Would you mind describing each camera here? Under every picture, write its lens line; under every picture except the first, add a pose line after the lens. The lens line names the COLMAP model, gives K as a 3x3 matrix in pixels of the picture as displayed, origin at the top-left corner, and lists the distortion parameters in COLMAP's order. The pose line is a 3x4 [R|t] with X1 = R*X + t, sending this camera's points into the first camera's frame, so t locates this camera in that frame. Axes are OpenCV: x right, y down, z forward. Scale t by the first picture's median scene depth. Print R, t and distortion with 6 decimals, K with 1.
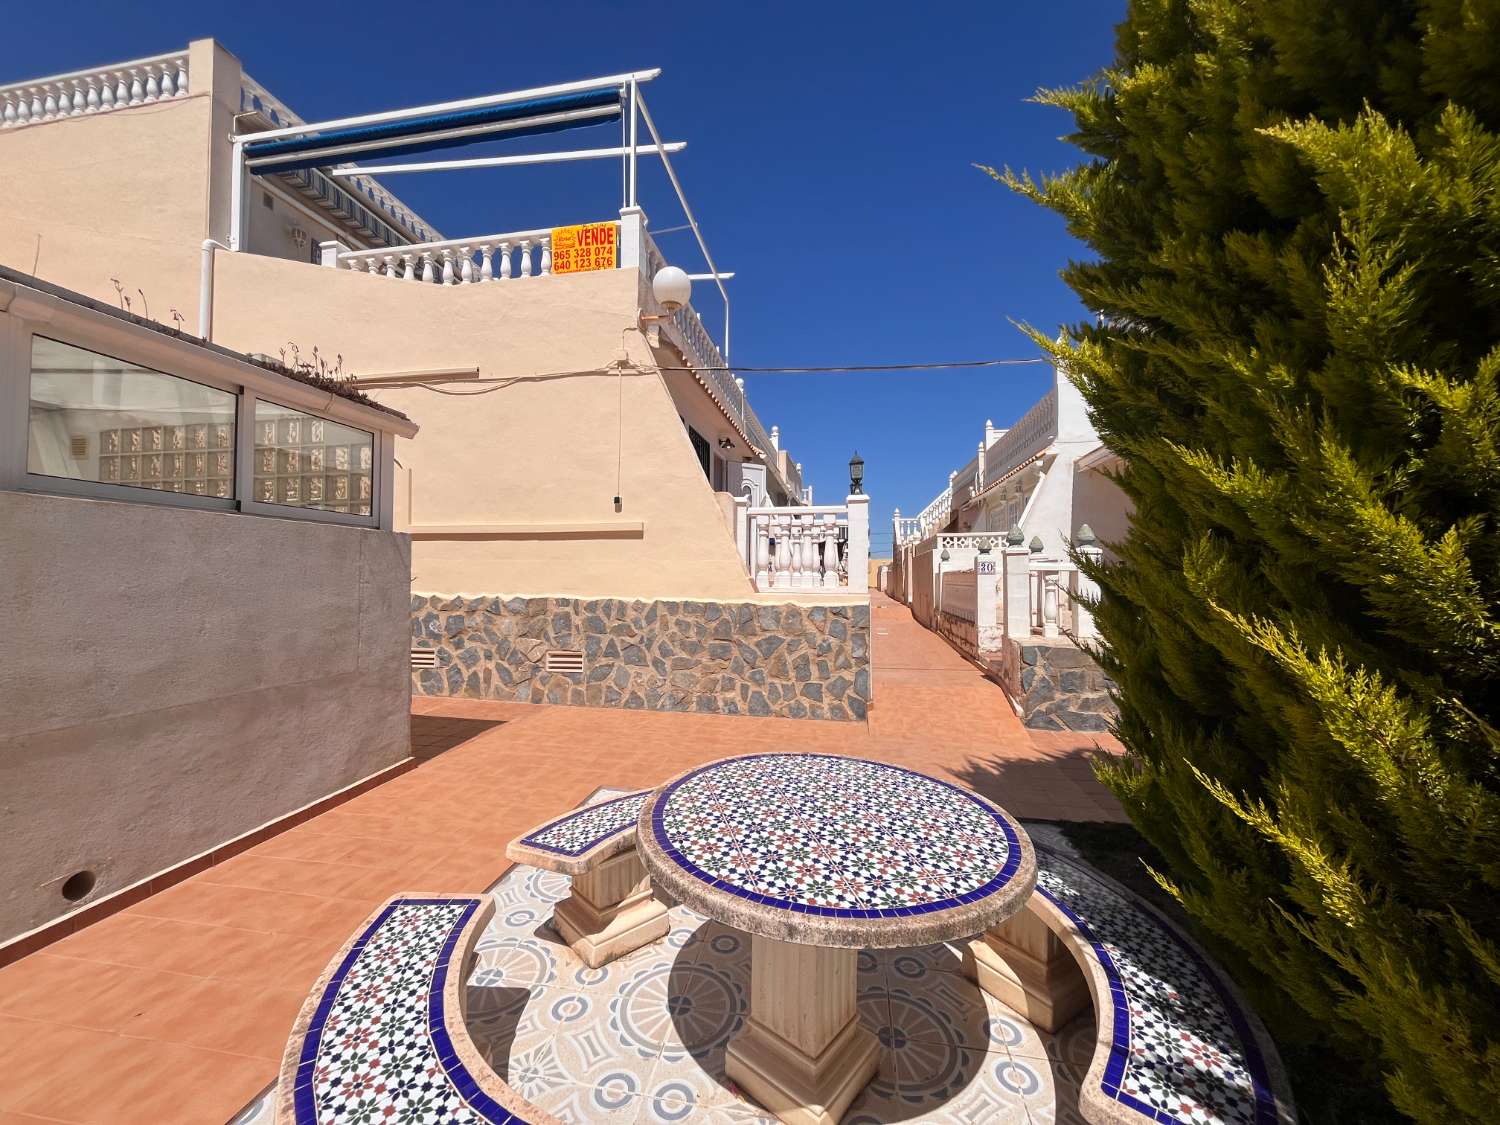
lens RADIAL K [[599.3, 0, 746.9], [0, 599.3, 559.8], [0, 0, 1]] dist [0.002792, 0.000057]
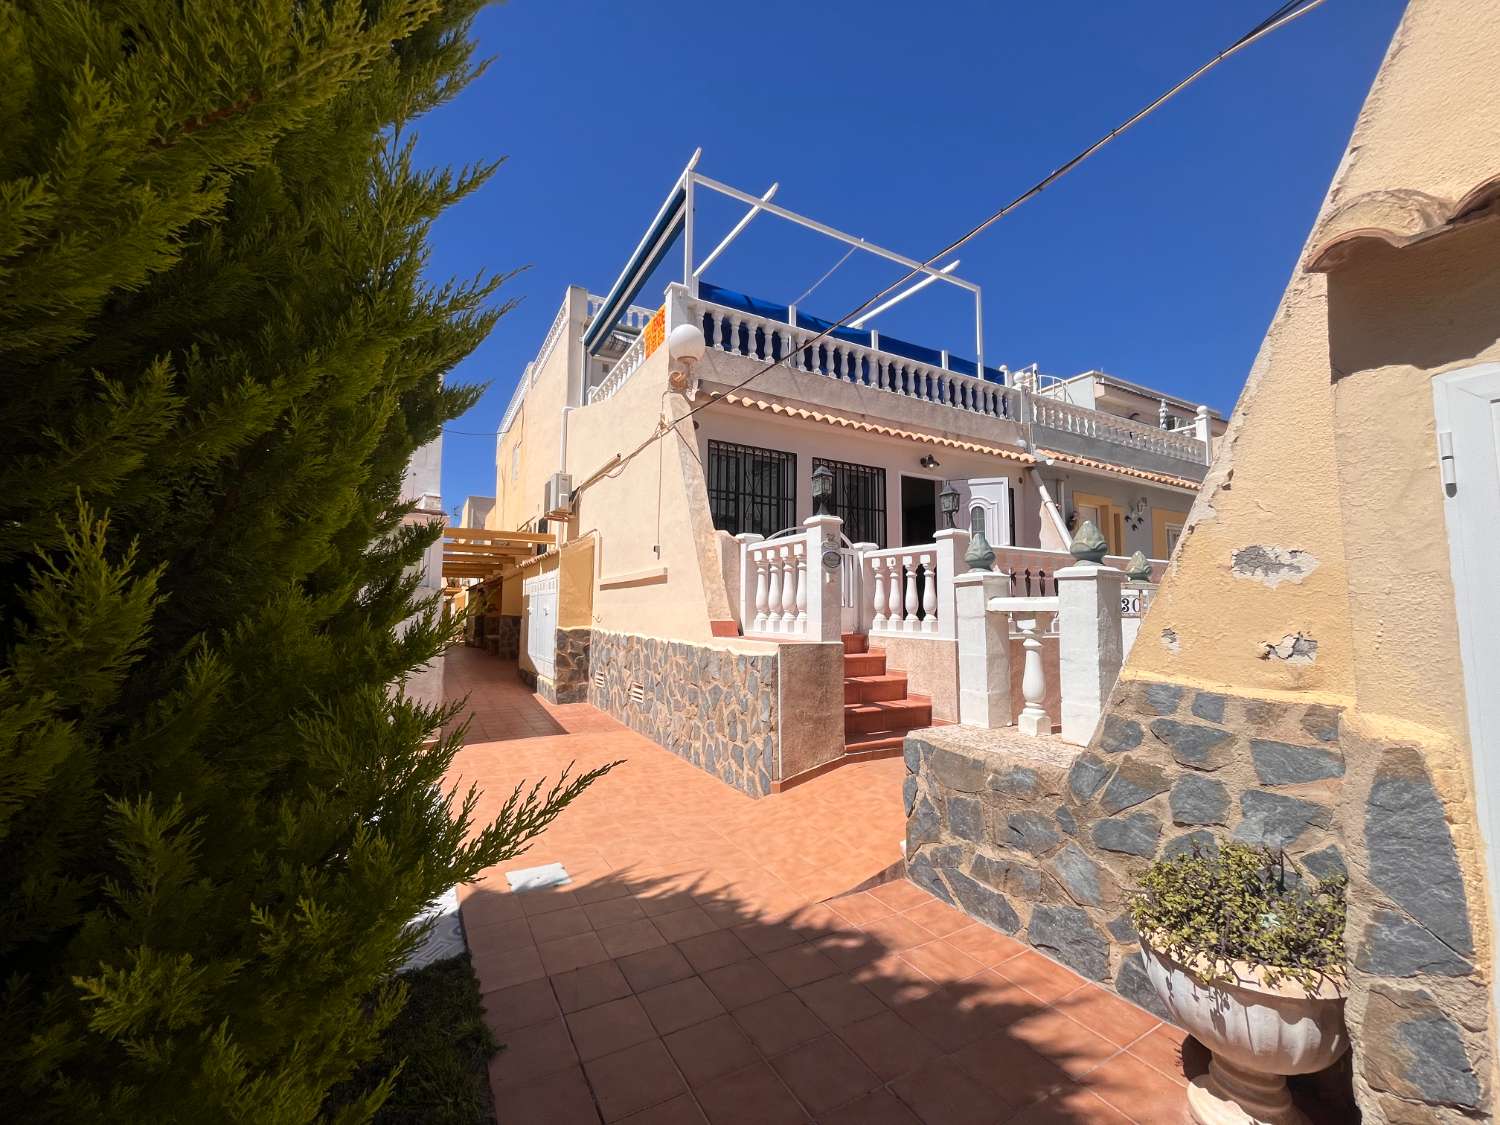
lens RADIAL K [[599.3, 0, 753.4], [0, 599.3, 567.1], [0, 0, 1]] dist [0.002792, 0.000057]
pose [[0.638828, -0.058424, -0.767128, 0.783957], [0.018691, 0.997997, -0.060441, 0.004617], [0.769123, 0.024273, 0.638640, 0.459419]]
